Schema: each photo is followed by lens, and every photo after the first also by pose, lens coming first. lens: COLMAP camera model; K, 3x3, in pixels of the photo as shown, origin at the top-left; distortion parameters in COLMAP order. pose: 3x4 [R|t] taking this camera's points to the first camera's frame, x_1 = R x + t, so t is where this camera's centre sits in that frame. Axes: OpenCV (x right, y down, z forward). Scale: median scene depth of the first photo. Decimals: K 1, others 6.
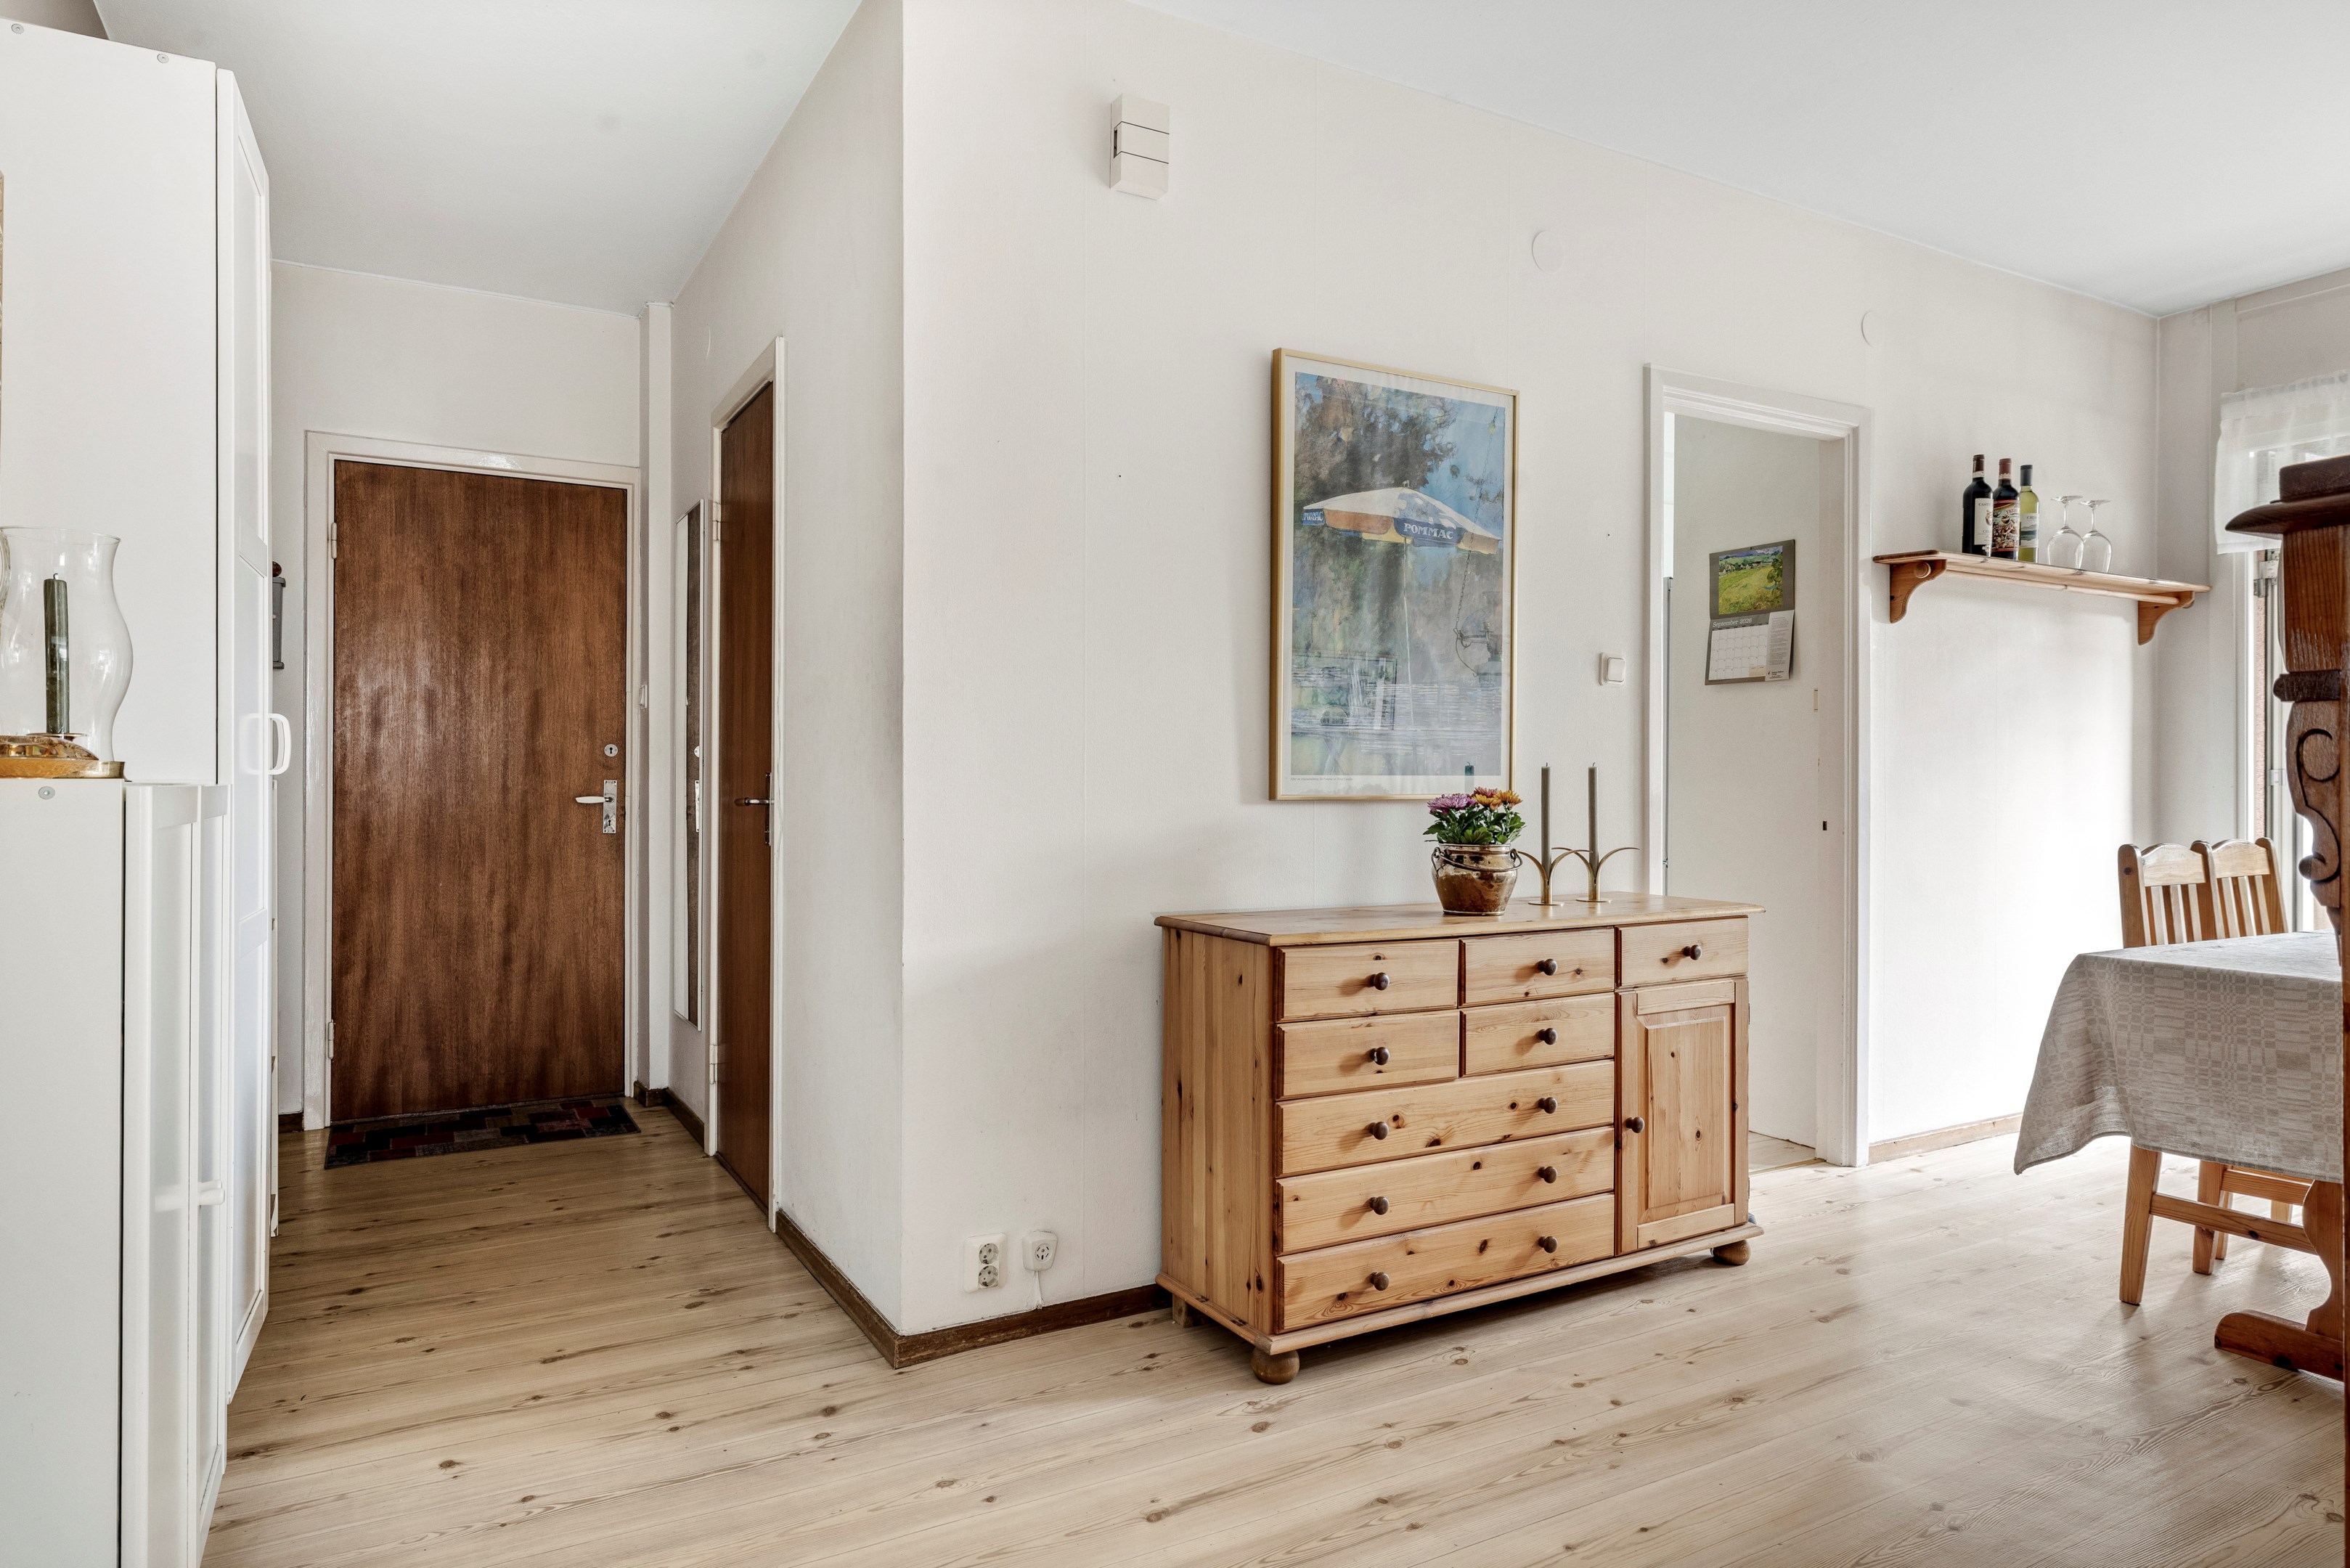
lens RADIAL K [[1374.9, 0, 1144.1], [0, 1374.9, 778.2], [0, 0, 1]] dist [-0.000387, -0.000115]
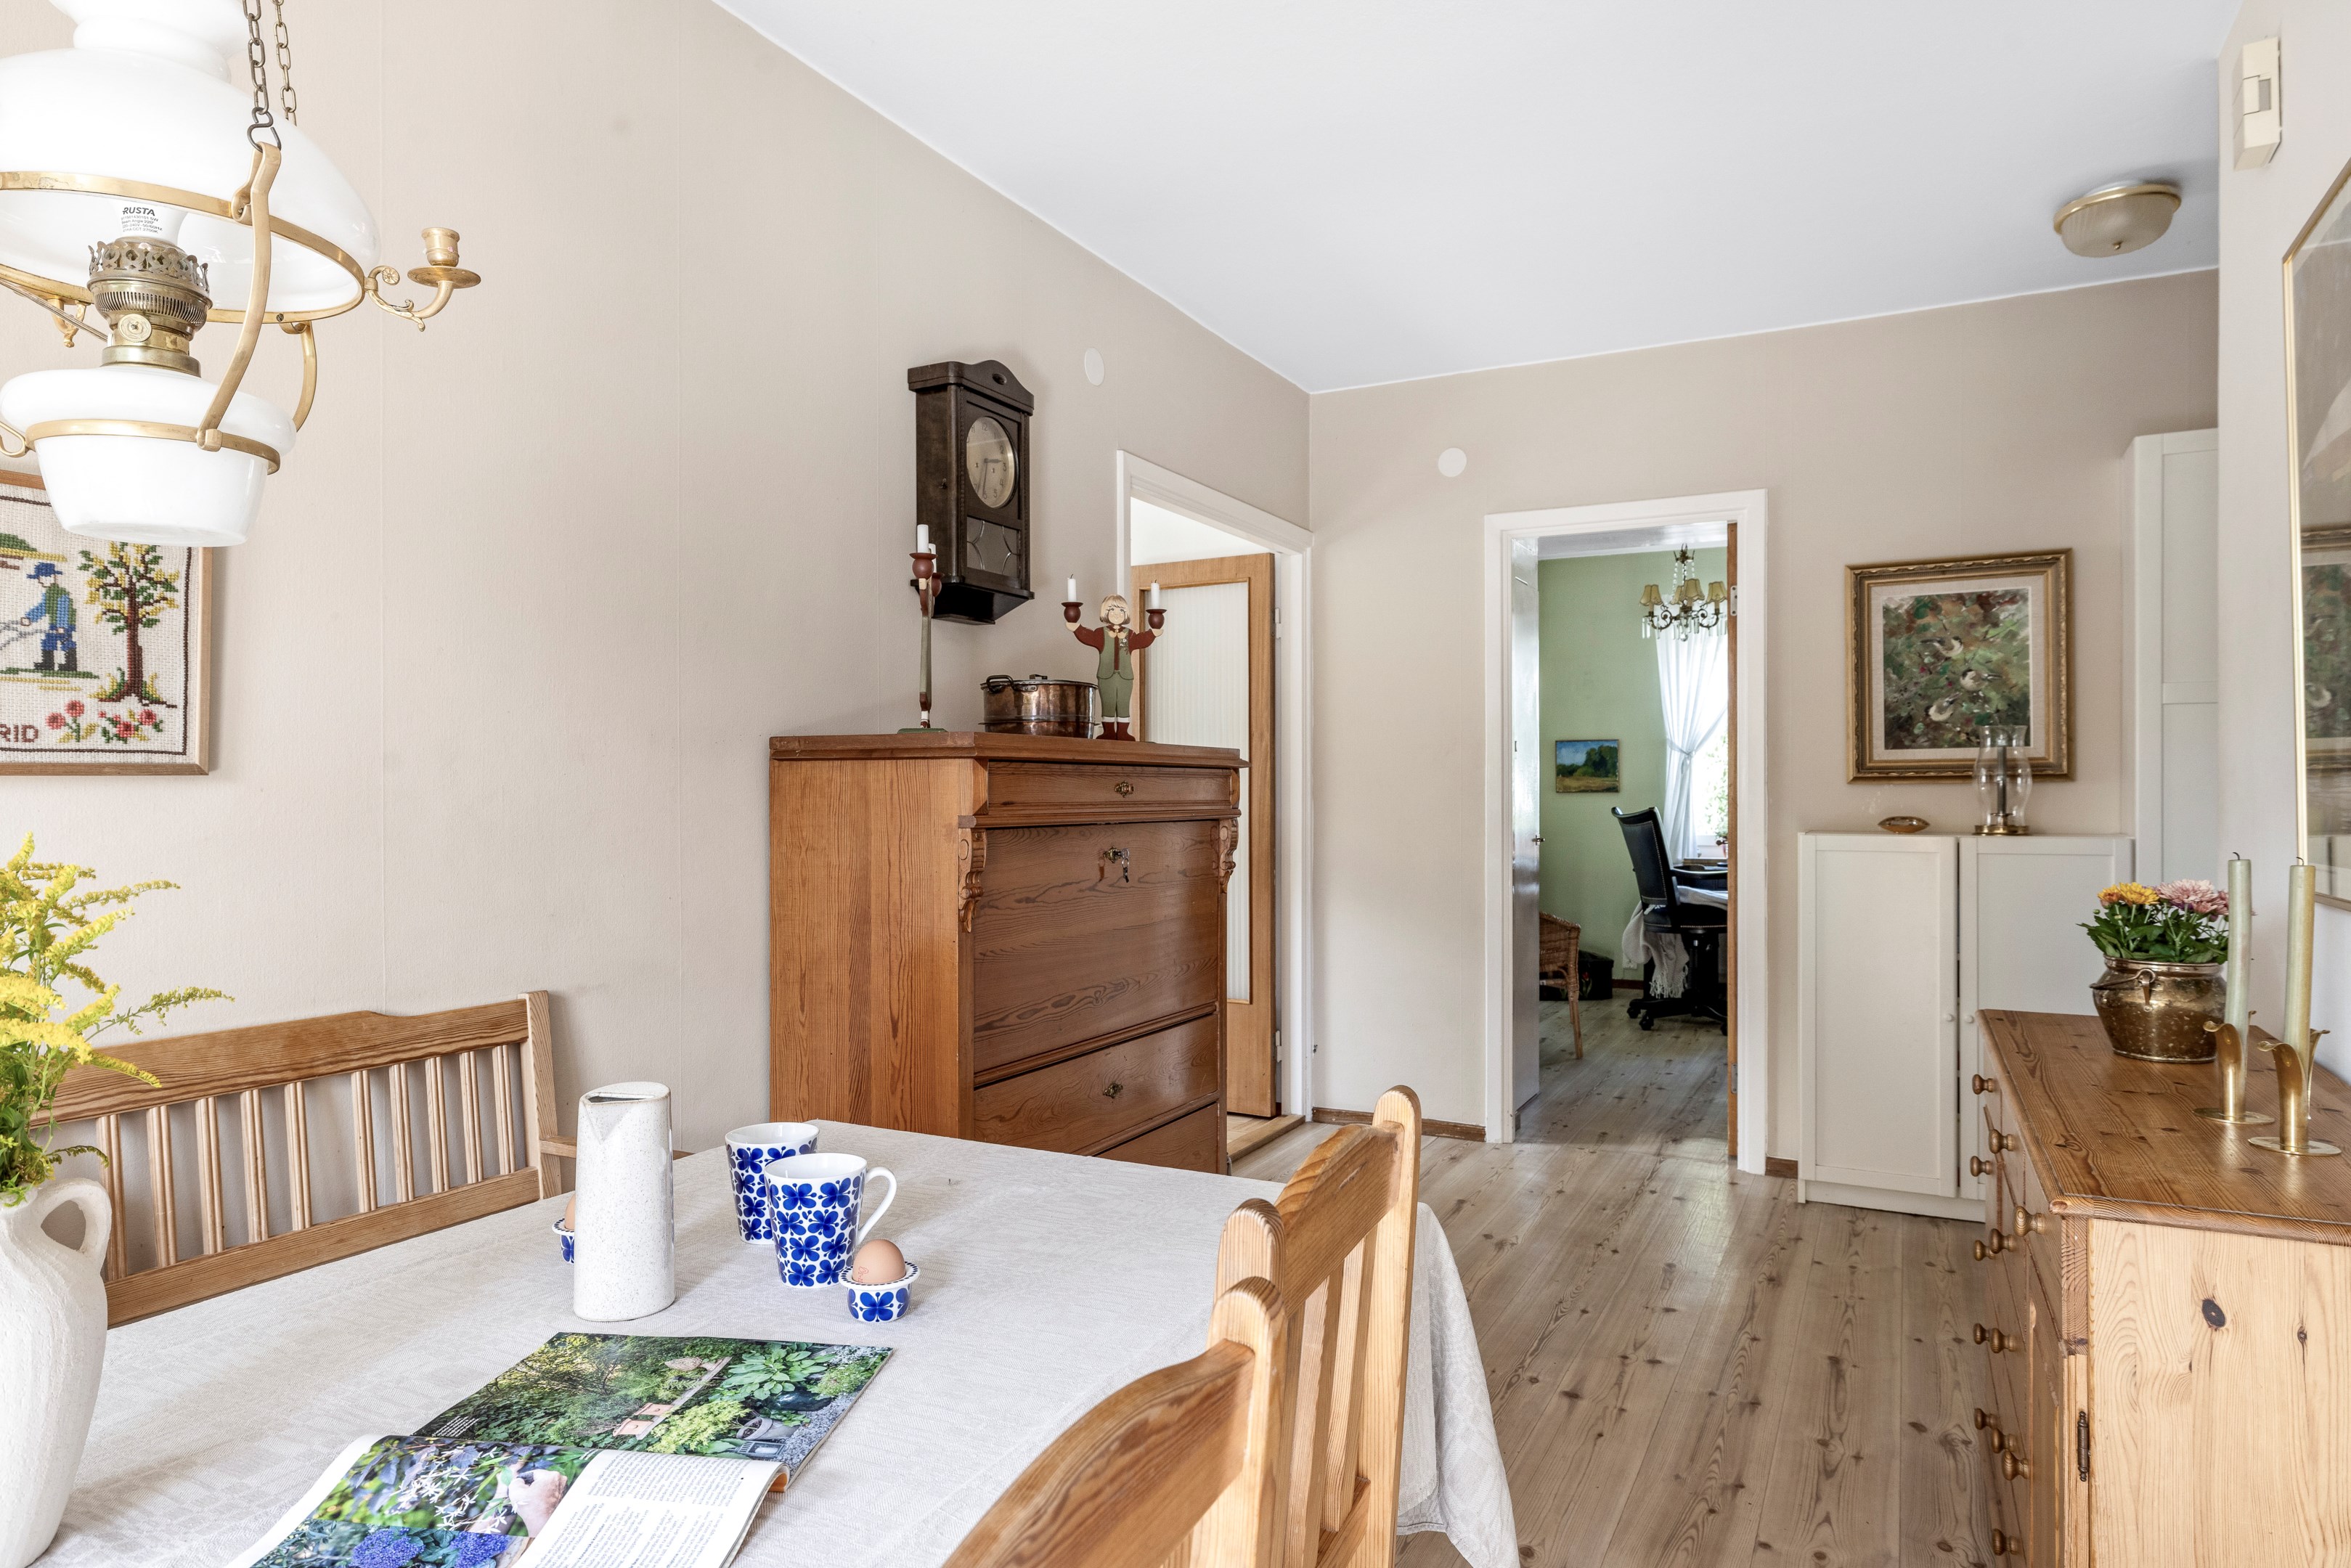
lens RADIAL K [[1375.4, 0, 1091.0], [0, 1375.4, 775.4], [0, 0, 1]] dist [-0.001854, -0.002016]
pose [[-0.864635, -0.009052, -0.502319, 1.031936], [-0.001711, 0.999885, -0.015073, -0.039214], [0.502398, -0.012173, -0.864551, 1.359238]]
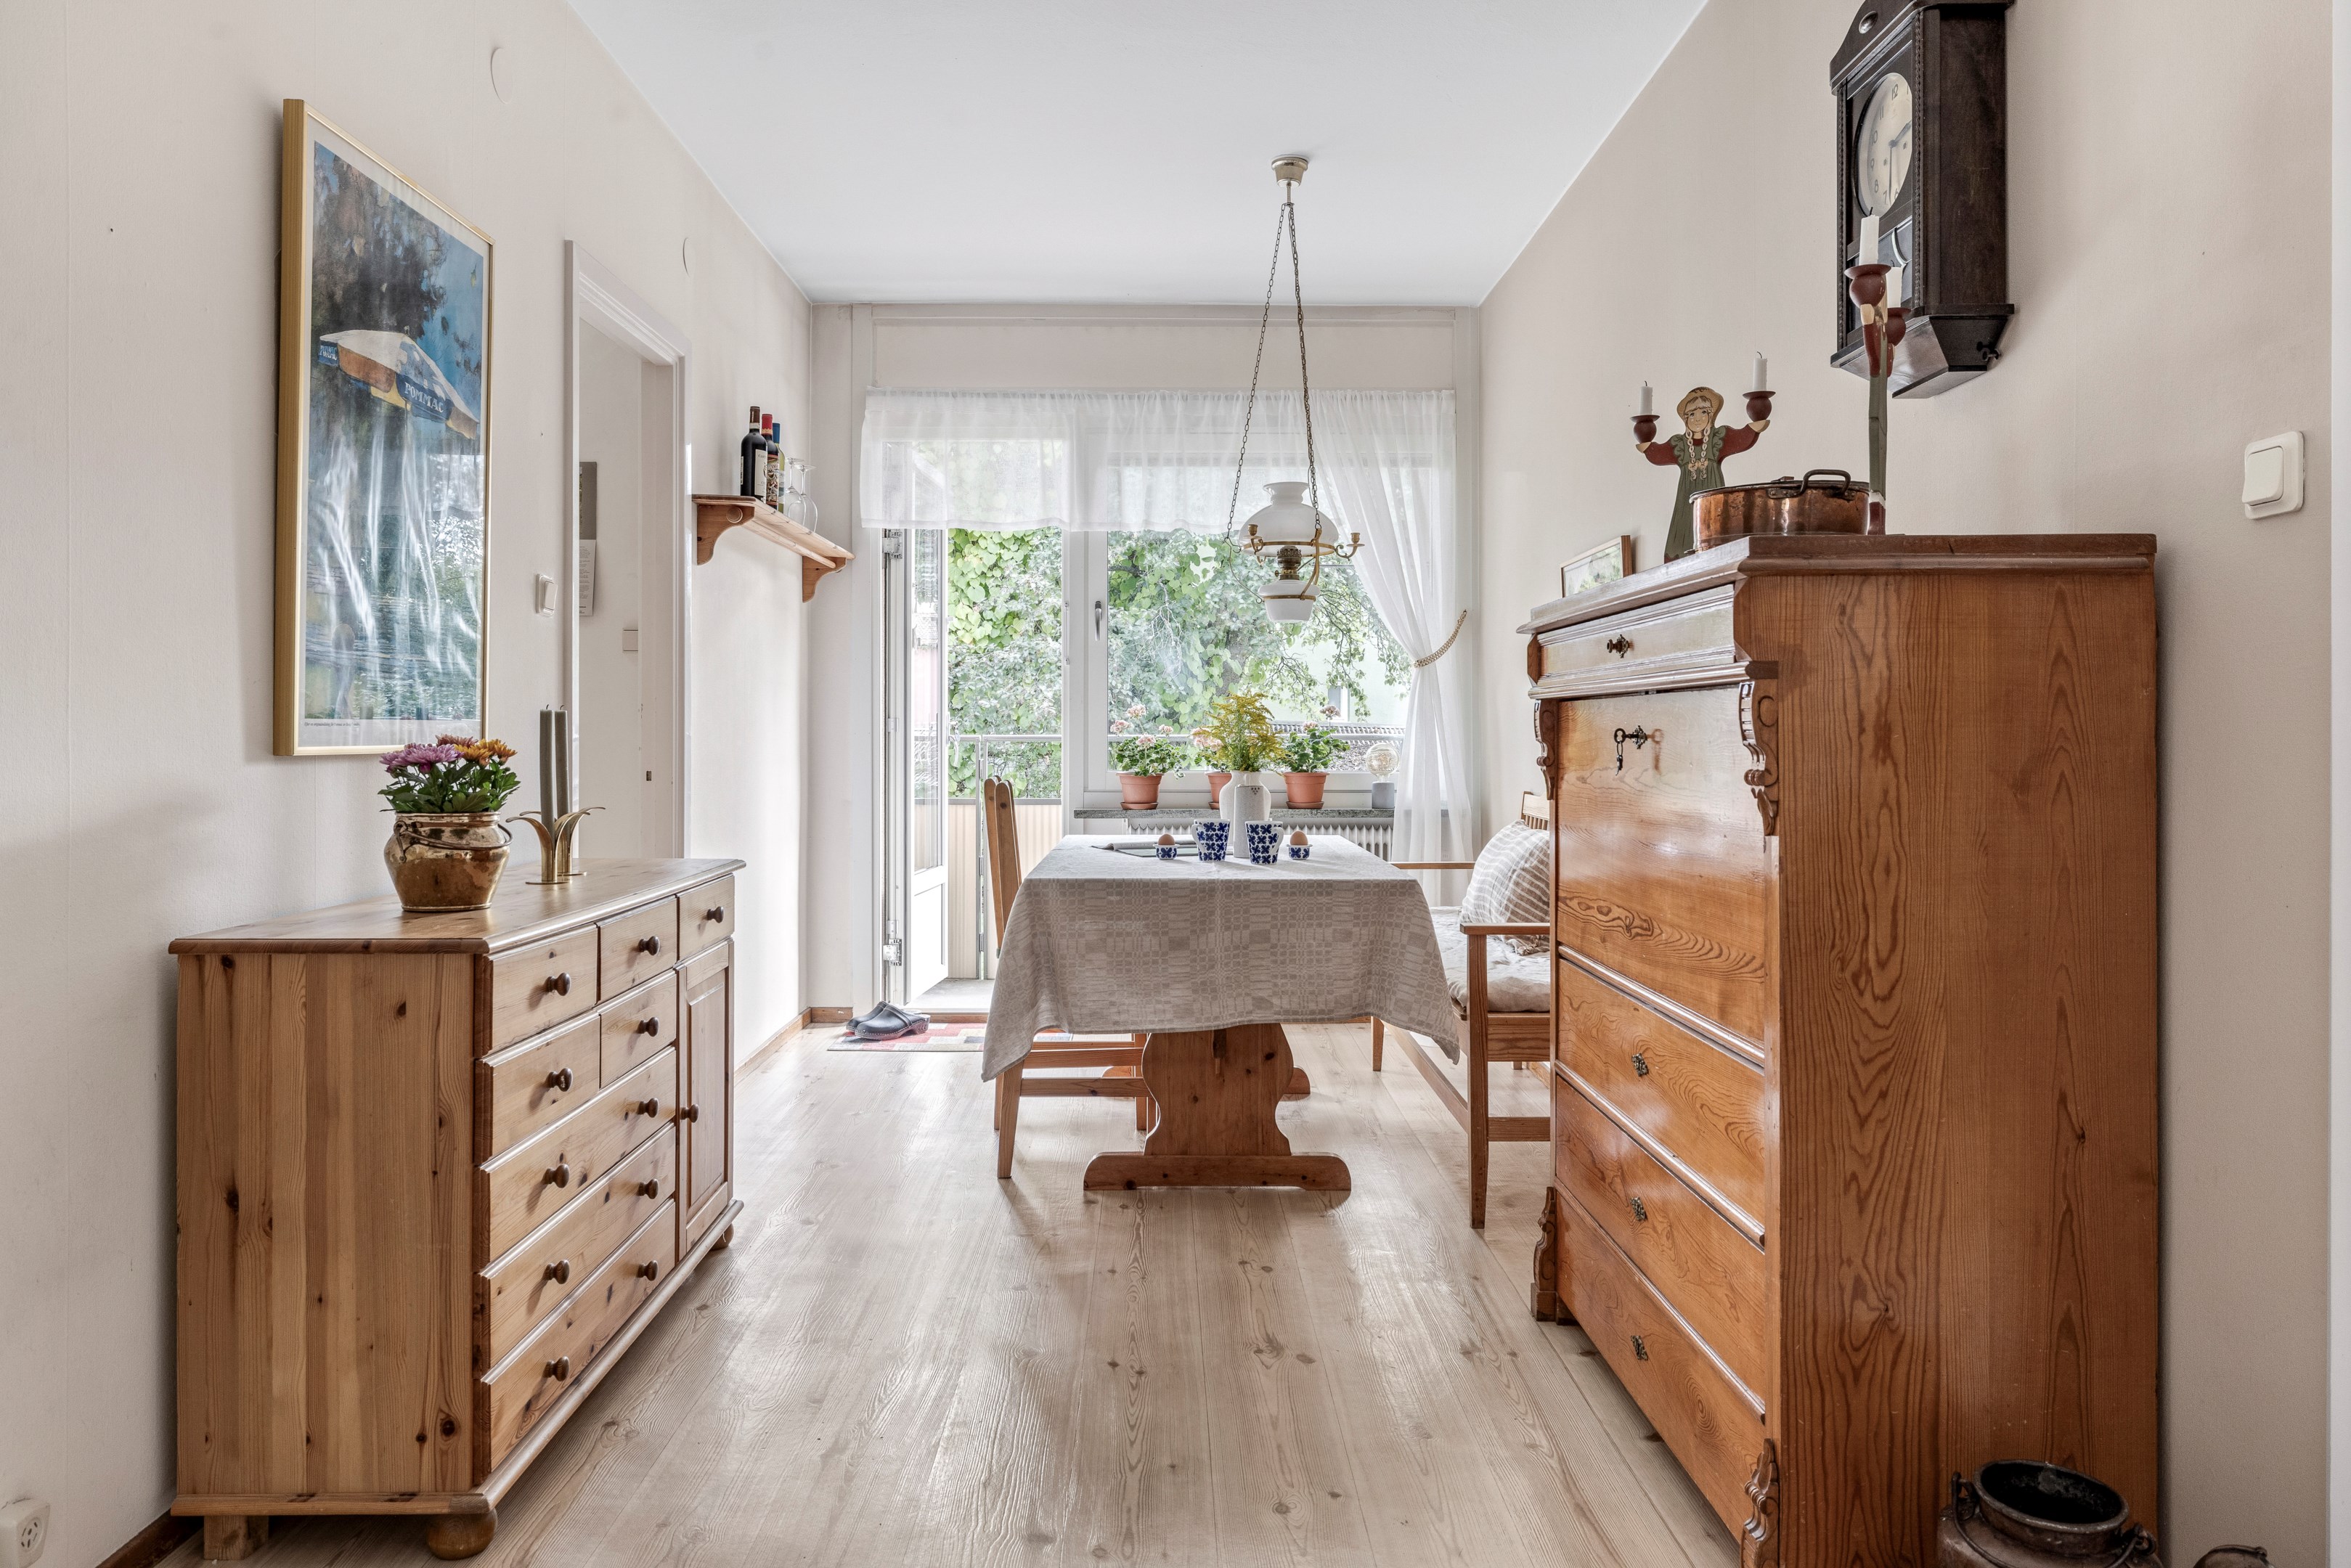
lens RADIAL K [[1608.5, 0, 1167.6], [0, 1608.5, 732.1], [0, 0, 1]] dist [-0.003165, -0.000252]
pose [[0.475694, -0.001918, 0.879609, -0.440152], [-0.001807, 0.999993, 0.003158, 0.001463], [-0.879609, -0.003091, 0.475687, 0.252164]]
